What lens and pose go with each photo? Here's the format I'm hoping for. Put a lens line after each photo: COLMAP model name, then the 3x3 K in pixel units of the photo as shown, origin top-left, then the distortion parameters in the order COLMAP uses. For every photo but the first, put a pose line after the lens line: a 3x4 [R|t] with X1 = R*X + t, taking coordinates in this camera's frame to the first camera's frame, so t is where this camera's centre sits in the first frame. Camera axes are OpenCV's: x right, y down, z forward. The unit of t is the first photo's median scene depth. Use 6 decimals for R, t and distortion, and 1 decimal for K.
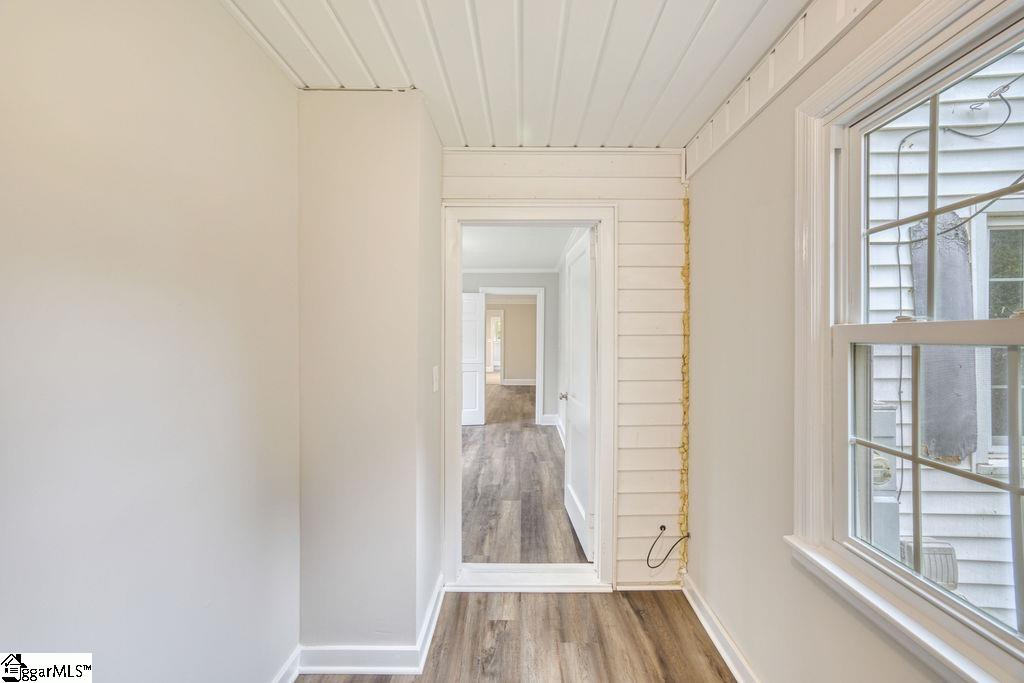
lens RADIAL K [[428.1, 0, 513.7], [0, 428.1, 336.8], [0, 0, 1]] dist [-0.001441, 0.000067]
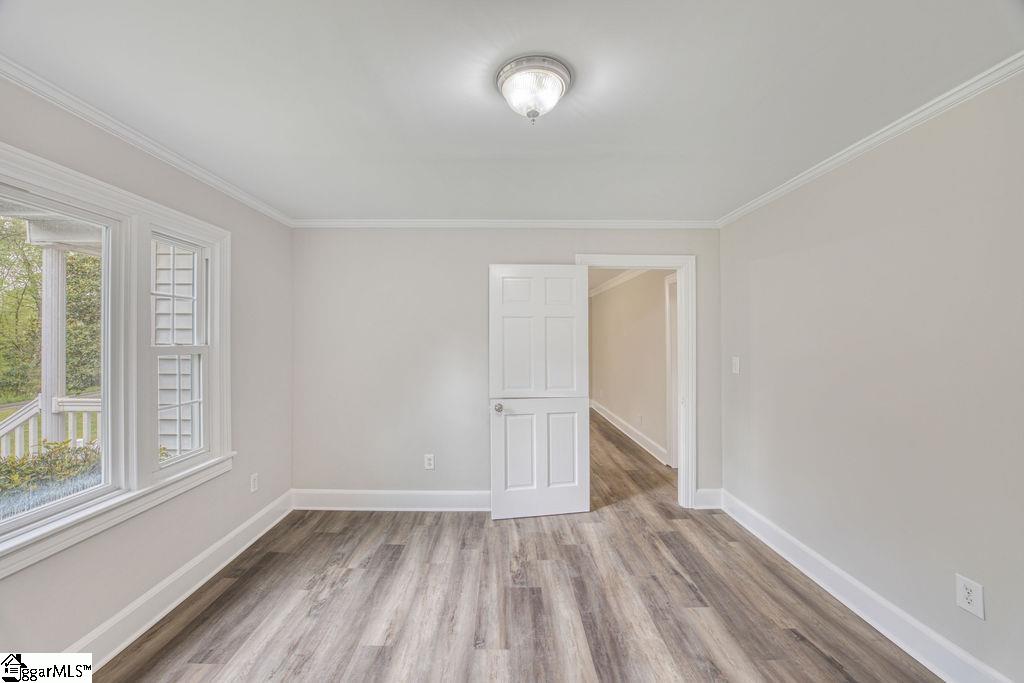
lens RADIAL K [[428.1, 0, 513.7], [0, 428.1, 336.8], [0, 0, 1]] dist [-0.001441, 0.000067]
pose [[0.999681, 0.000026, 0.025268, -0.301326], [0.000040, 0.999997, -0.002608, -0.018953], [-0.025268, 0.002609, 0.999677, 0.806126]]
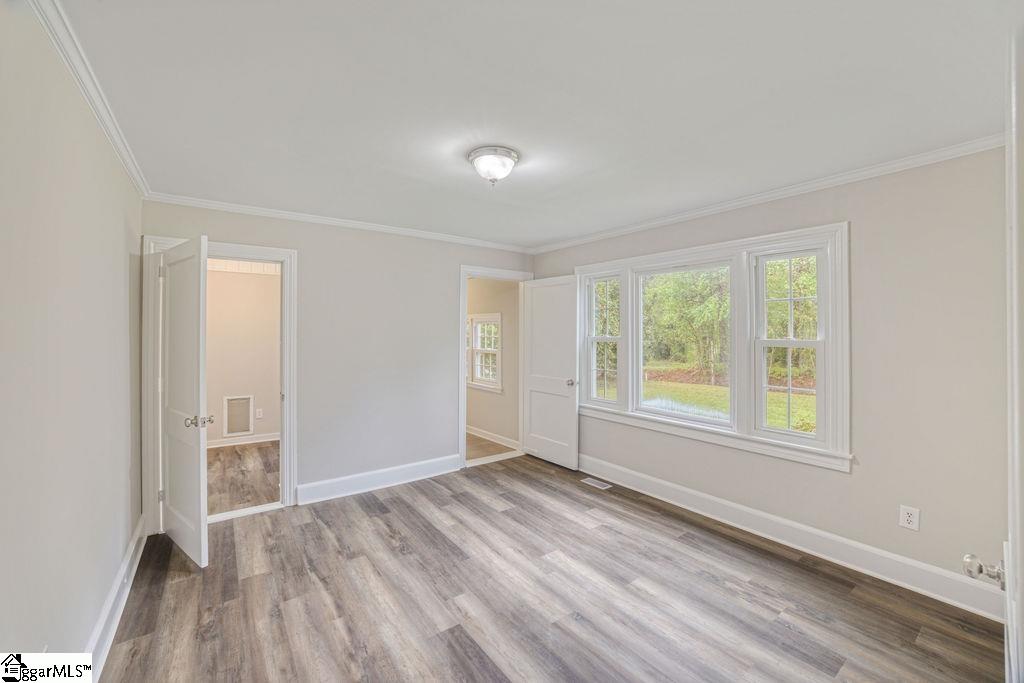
lens RADIAL K [[428.1, 0, 513.7], [0, 428.1, 336.8], [0, 0, 1]] dist [-0.001441, 0.000067]
pose [[-0.807765, -0.001740, -0.589501, 0.062919], [0.000129, 0.999995, -0.003129, -0.016985], [0.589504, -0.002603, -0.807761, 1.711478]]
